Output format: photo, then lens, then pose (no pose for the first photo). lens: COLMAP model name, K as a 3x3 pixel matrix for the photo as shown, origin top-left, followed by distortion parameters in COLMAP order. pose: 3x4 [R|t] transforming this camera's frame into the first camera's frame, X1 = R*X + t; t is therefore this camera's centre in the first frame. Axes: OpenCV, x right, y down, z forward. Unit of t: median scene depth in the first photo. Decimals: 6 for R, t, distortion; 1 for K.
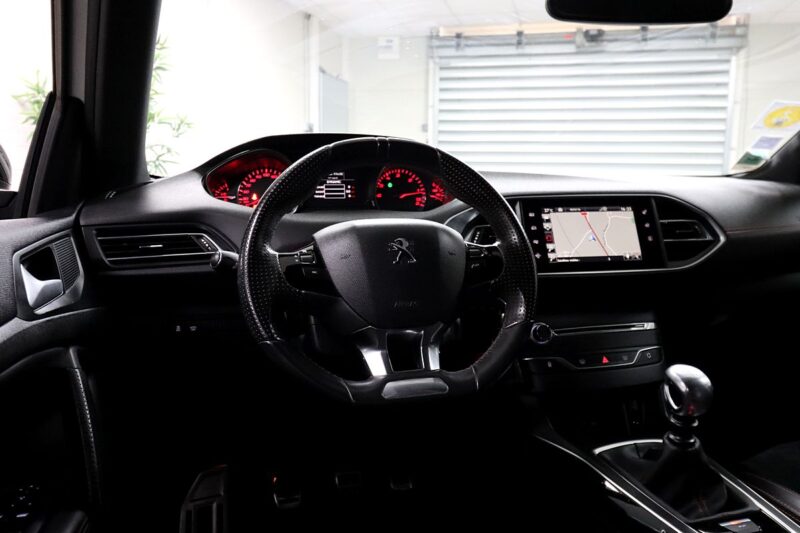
lens RADIAL K [[627.5, 0, 400.0], [0, 627.5, 266.5], [0, 0, 1]] dist [0.010666, -0.001870]
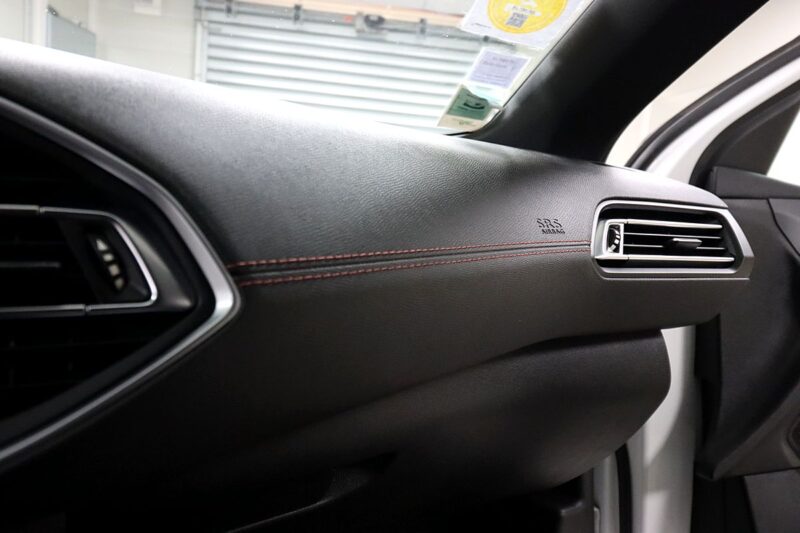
lens RADIAL K [[573.4, 0, 399.0], [0, 573.4, 261.3], [0, 0, 1]] dist [0.000863, 0.000746]
pose [[0.952942, 0.033669, 0.301278, 0.373280], [-0.038507, 0.999207, 0.010131, -0.046449], [-0.300698, -0.021255, 0.953483, 0.582005]]
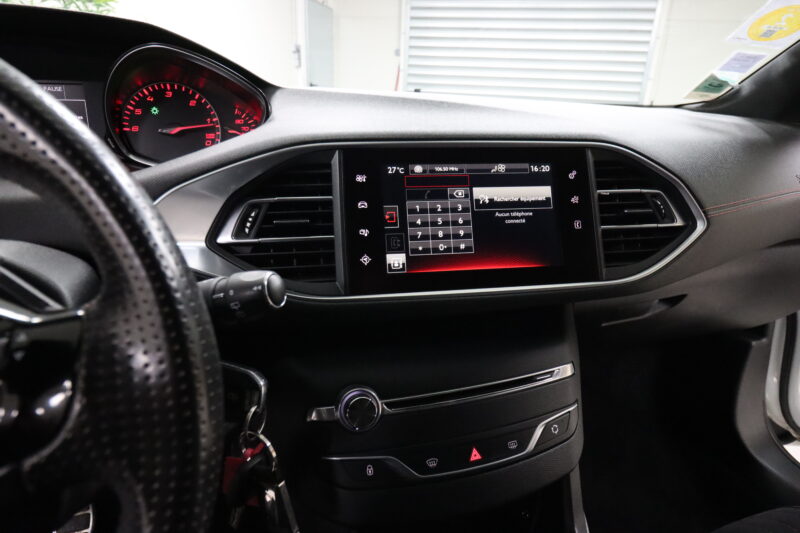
lens RADIAL K [[443.0, 0, 403.1], [0, 443.0, 257.1], [0, 0, 1]] dist [-0.003220, -0.009803]
pose [[0.999591, 0.017986, 0.022227, 0.168663], [-0.022198, 0.978130, 0.206808, -0.067865], [-0.018021, -0.207217, 0.978129, 0.440433]]
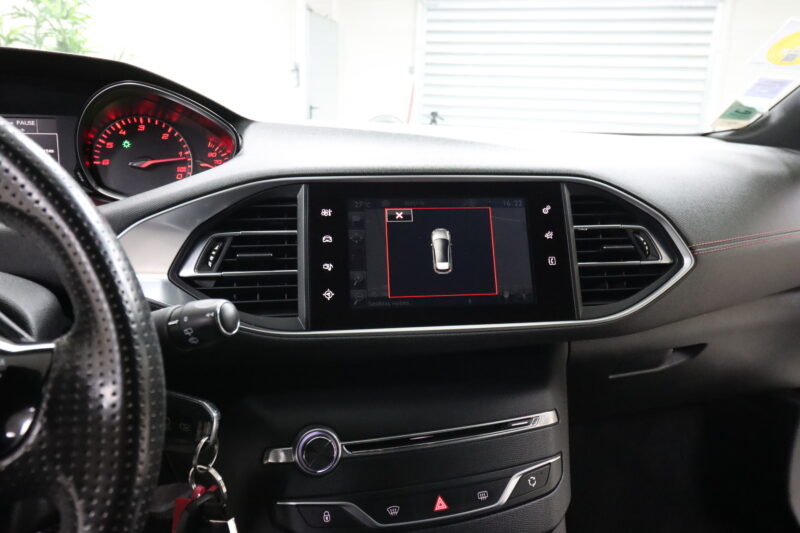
lens RADIAL K [[541.1, 0, 404.6], [0, 541.1, 258.3], [0, 0, 1]] dist [-0.004705, -0.000778]
pose [[0.999606, 0.025647, -0.011380, 0.199223], [-0.024190, 0.993229, 0.113630, -0.069217], [0.014217, -0.113310, 0.993458, 0.388700]]
